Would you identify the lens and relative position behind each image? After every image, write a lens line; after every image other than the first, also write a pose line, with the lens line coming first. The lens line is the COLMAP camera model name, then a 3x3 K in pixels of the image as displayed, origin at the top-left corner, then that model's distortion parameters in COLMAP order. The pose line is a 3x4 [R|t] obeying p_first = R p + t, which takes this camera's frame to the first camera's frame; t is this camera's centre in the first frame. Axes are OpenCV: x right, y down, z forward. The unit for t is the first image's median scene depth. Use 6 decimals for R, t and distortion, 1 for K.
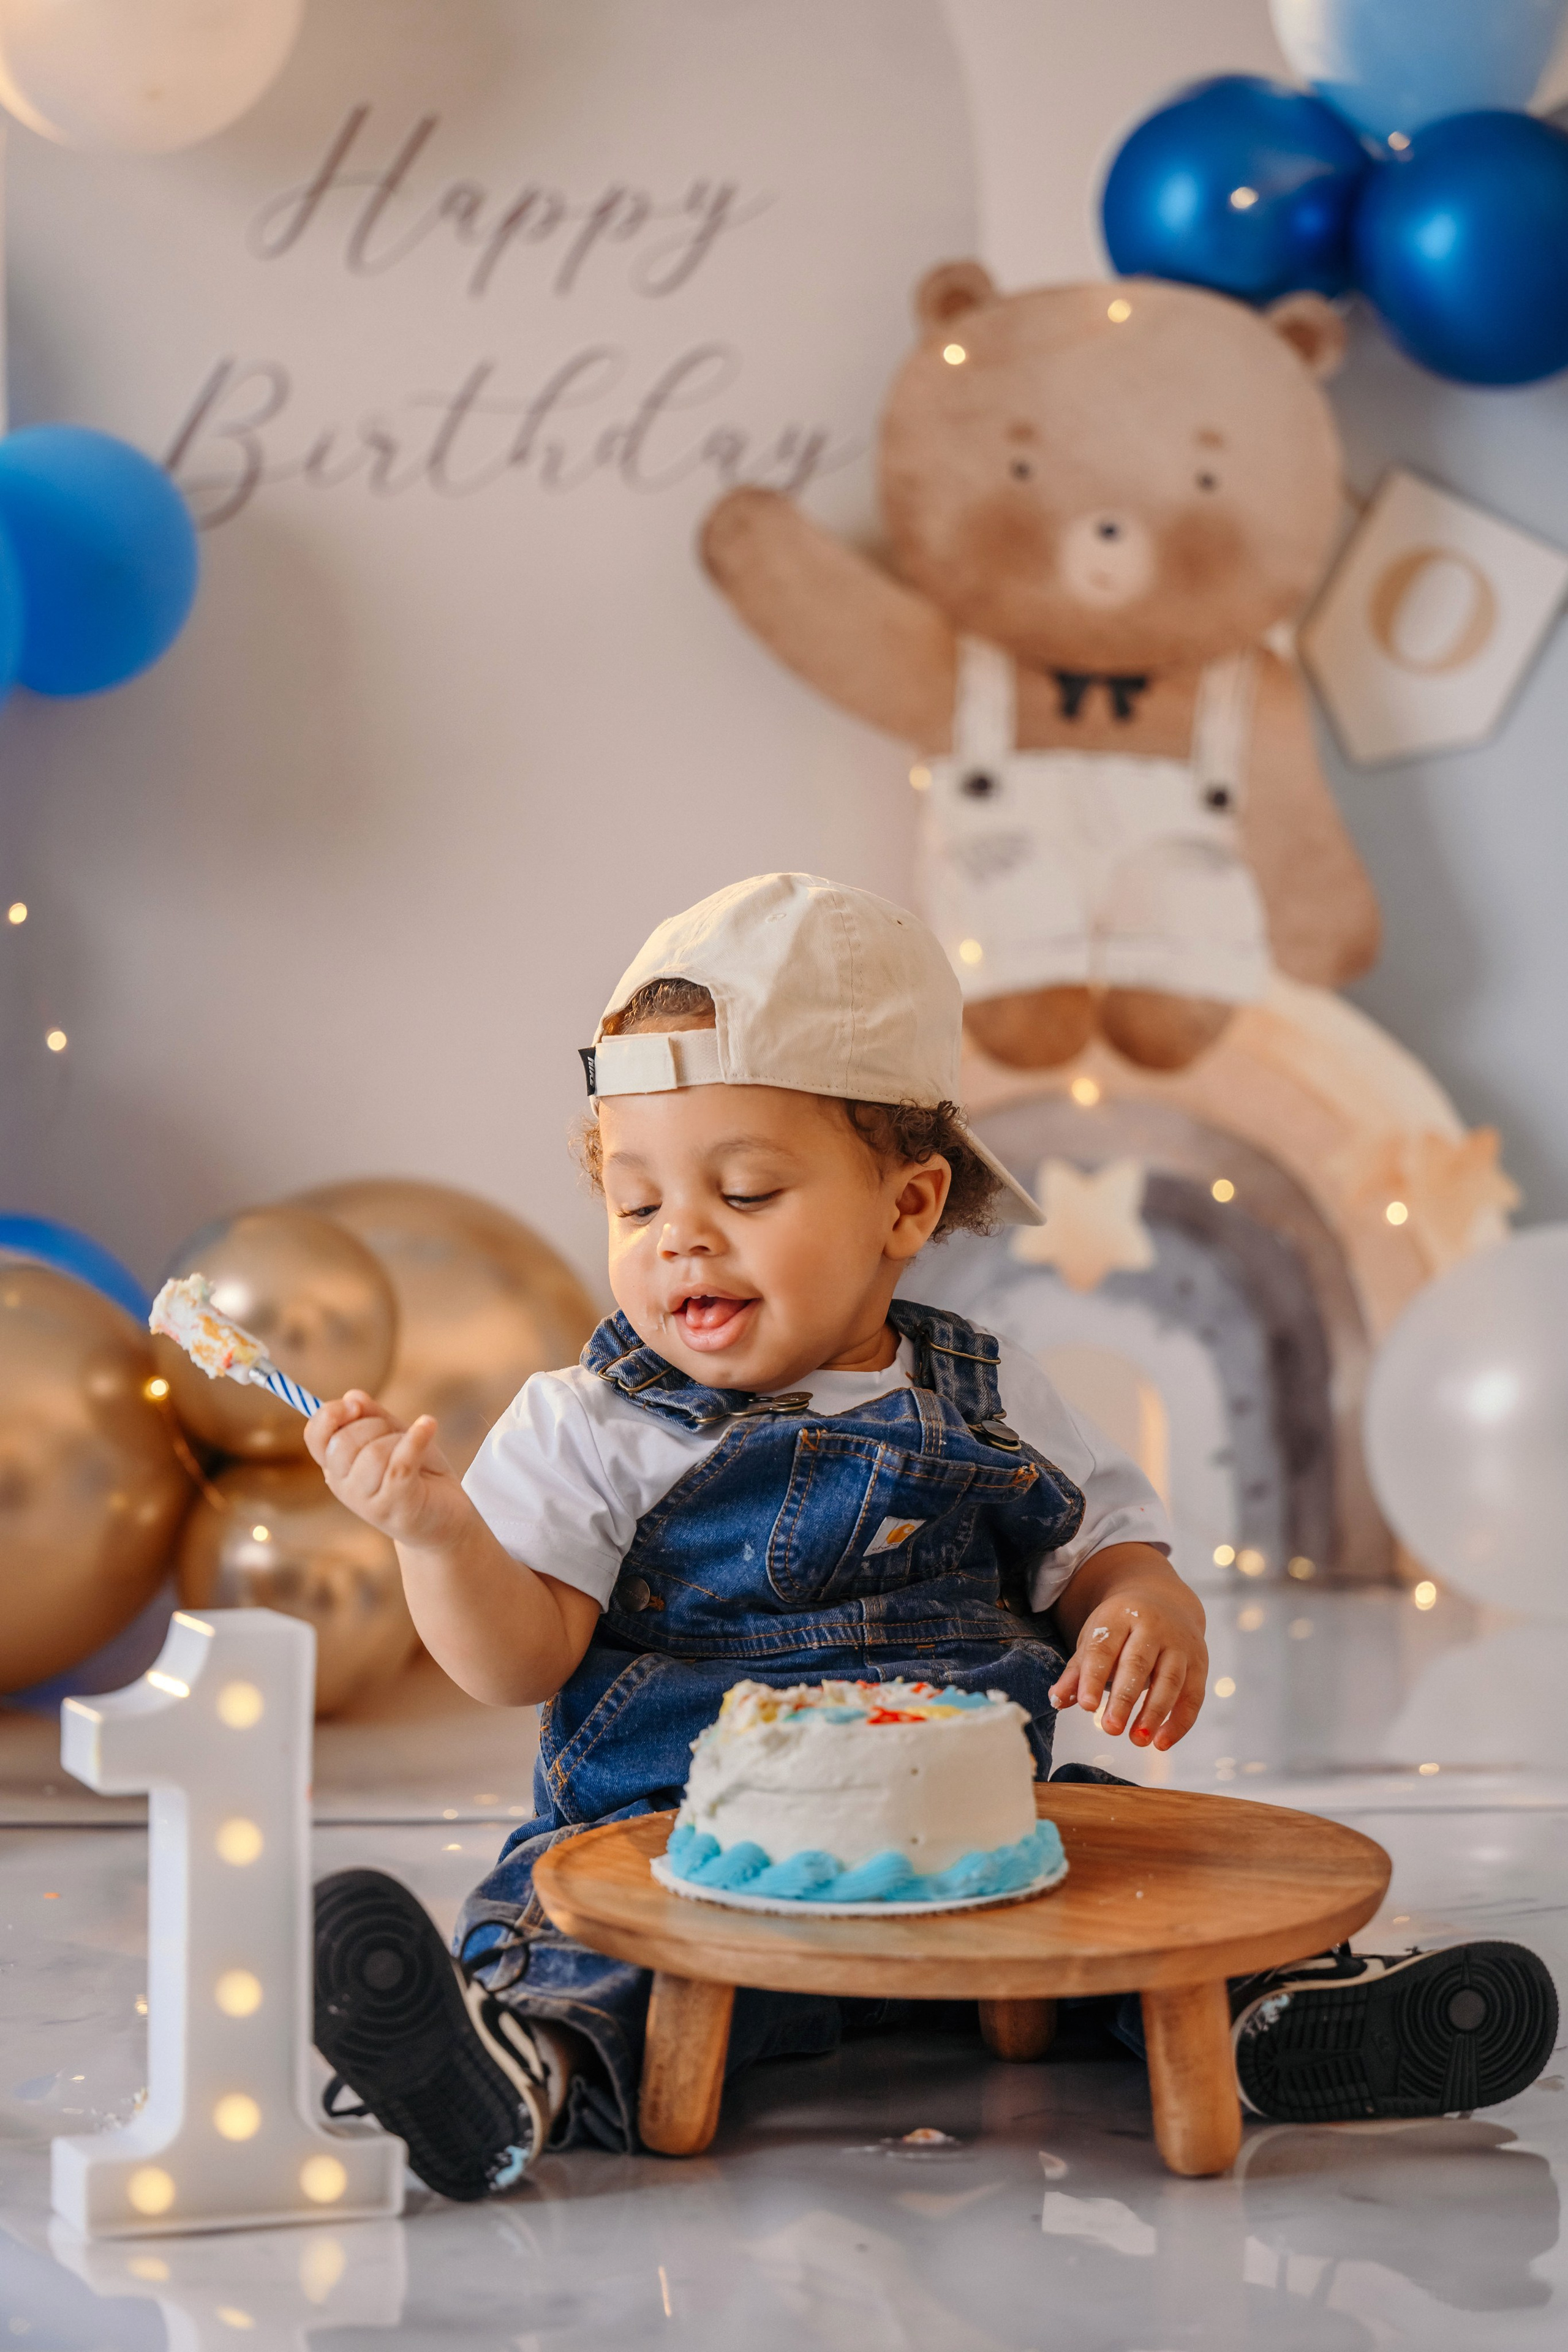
lens RADIAL K [[8929.1, 0, 784.0], [0, 8929.1, 1176.0], [0, 0, 1]] dist [0.034929, -1.325530]
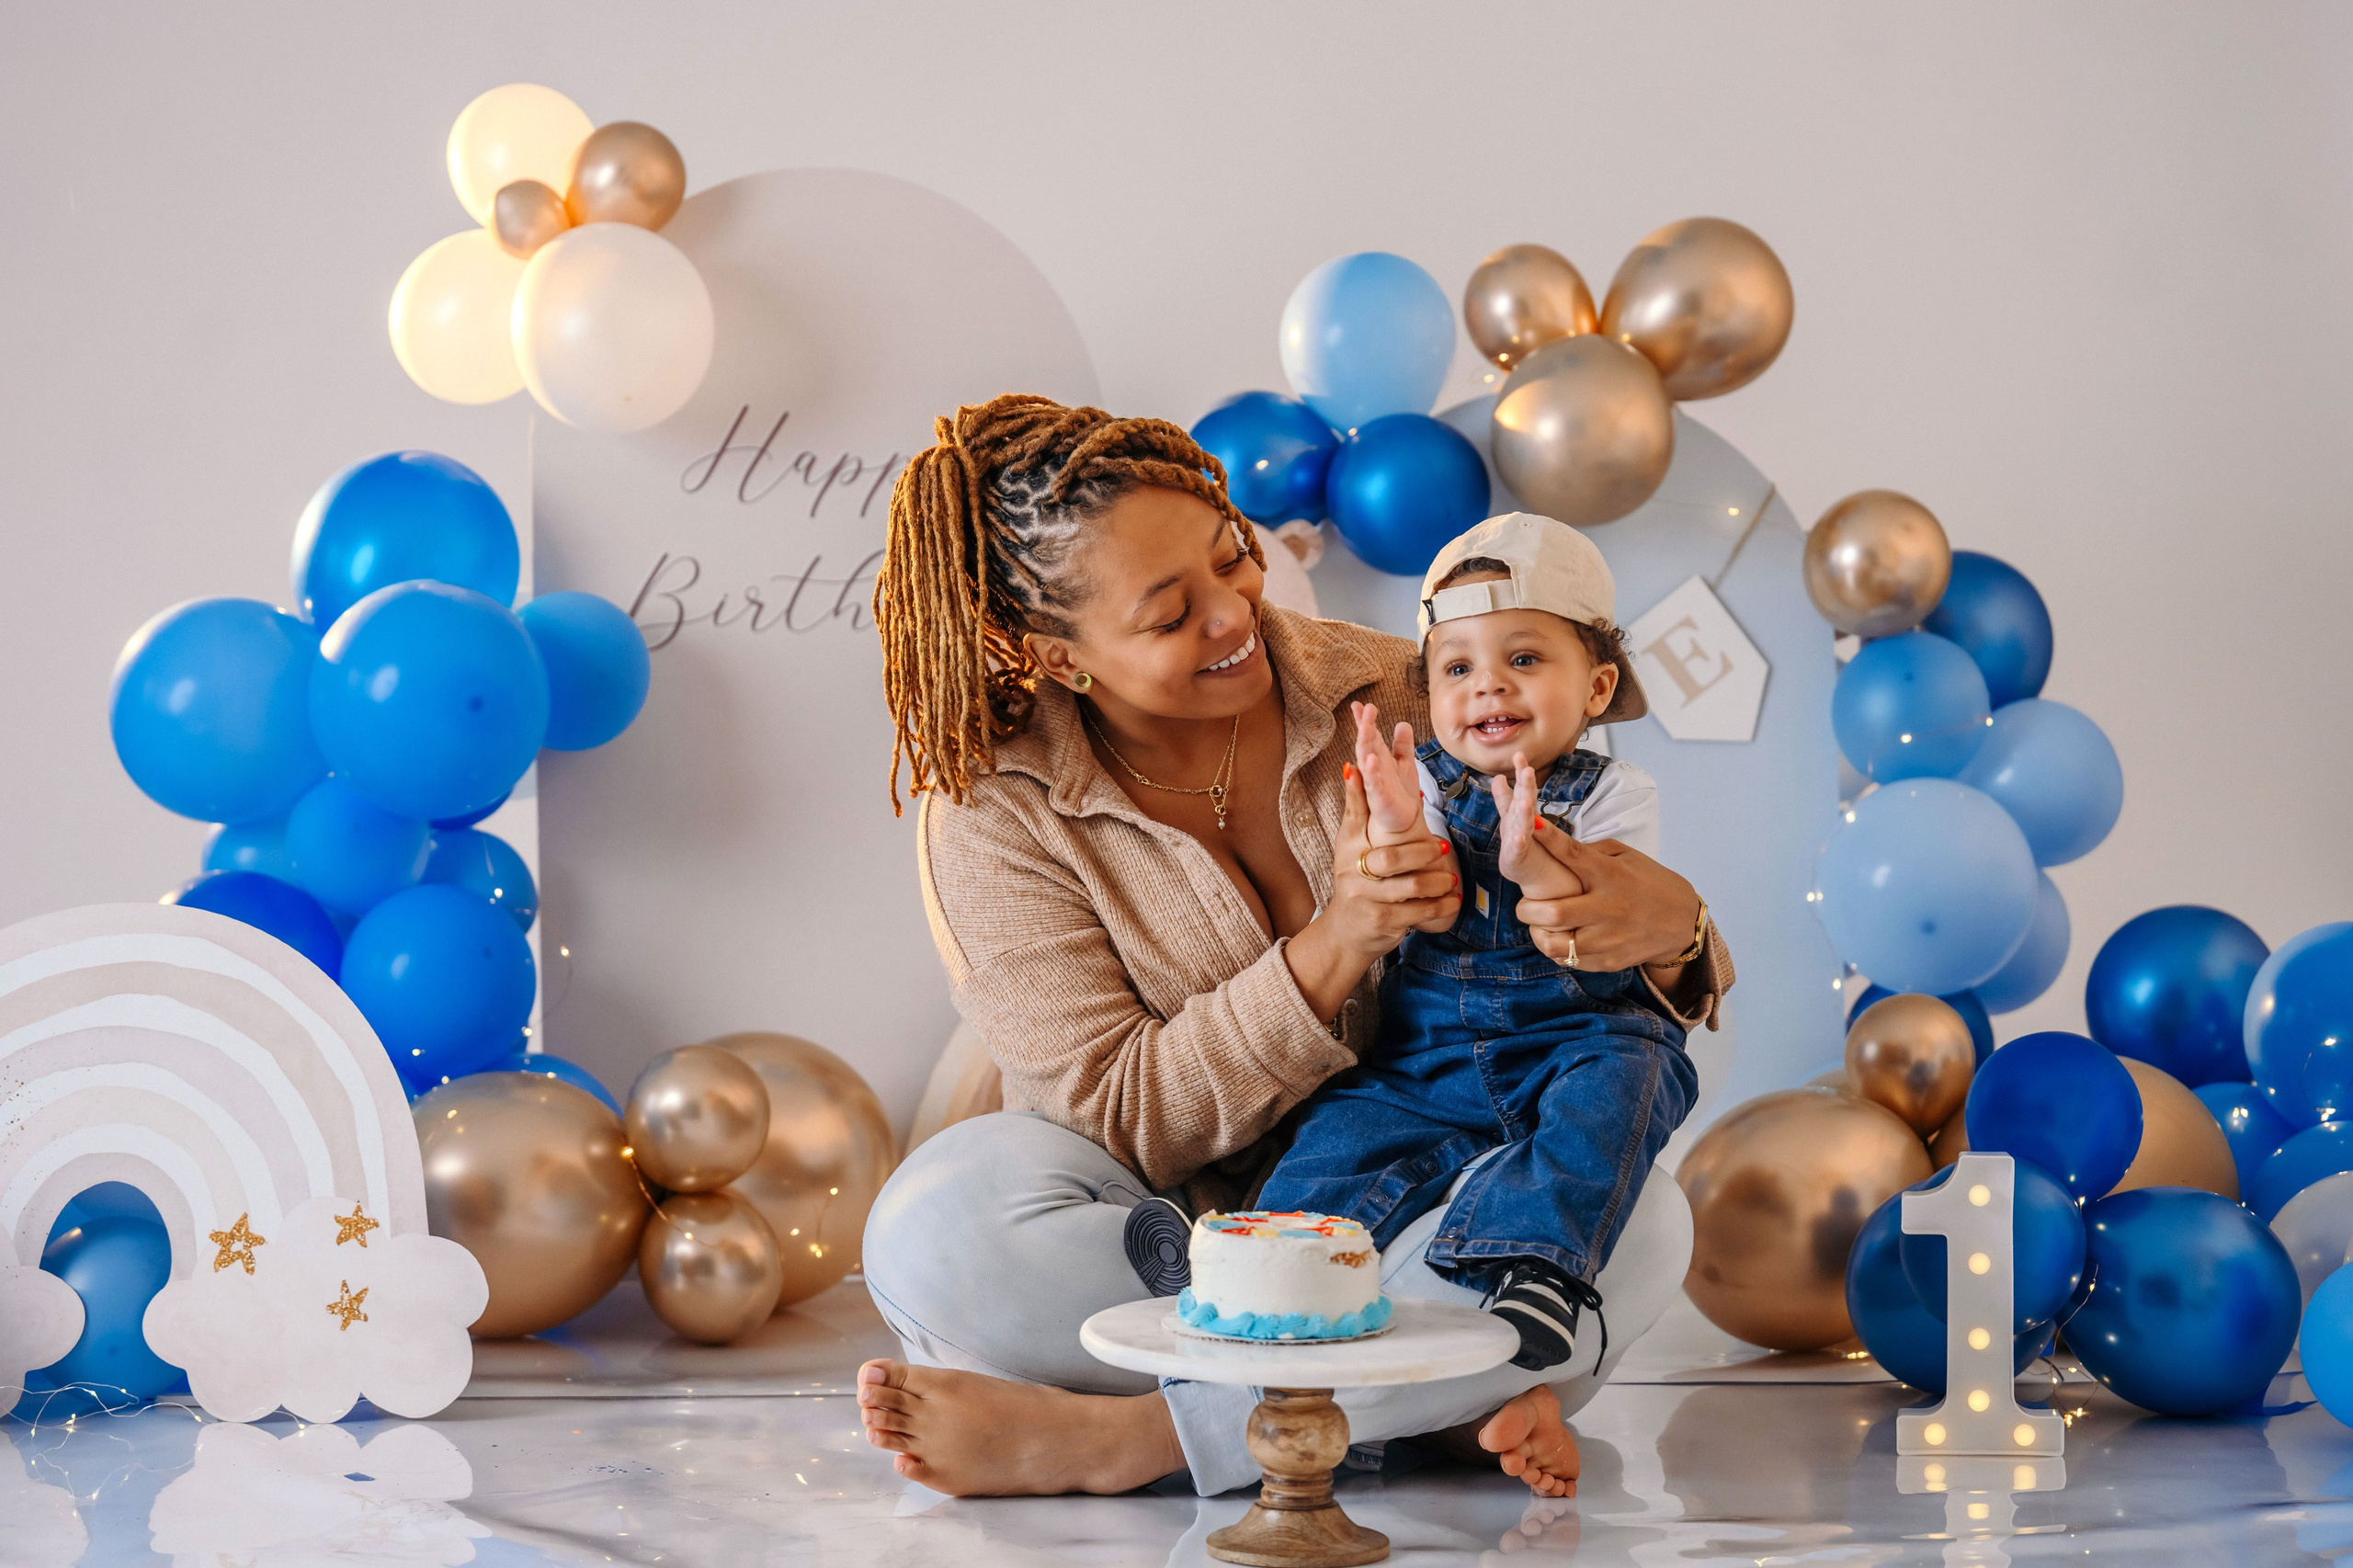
lens RADIAL K [[6484.3, 0, 1217.2], [0, 6484.3, 726.0], [0, 0, 1]] dist [0.027796, 0.241997]
pose [[0.999022, 0.005640, 0.043857, -0.011376], [-0.002839, 0.997968, -0.063660, 0.019712], [-0.044127, 0.063473, 0.997008, -0.234851]]
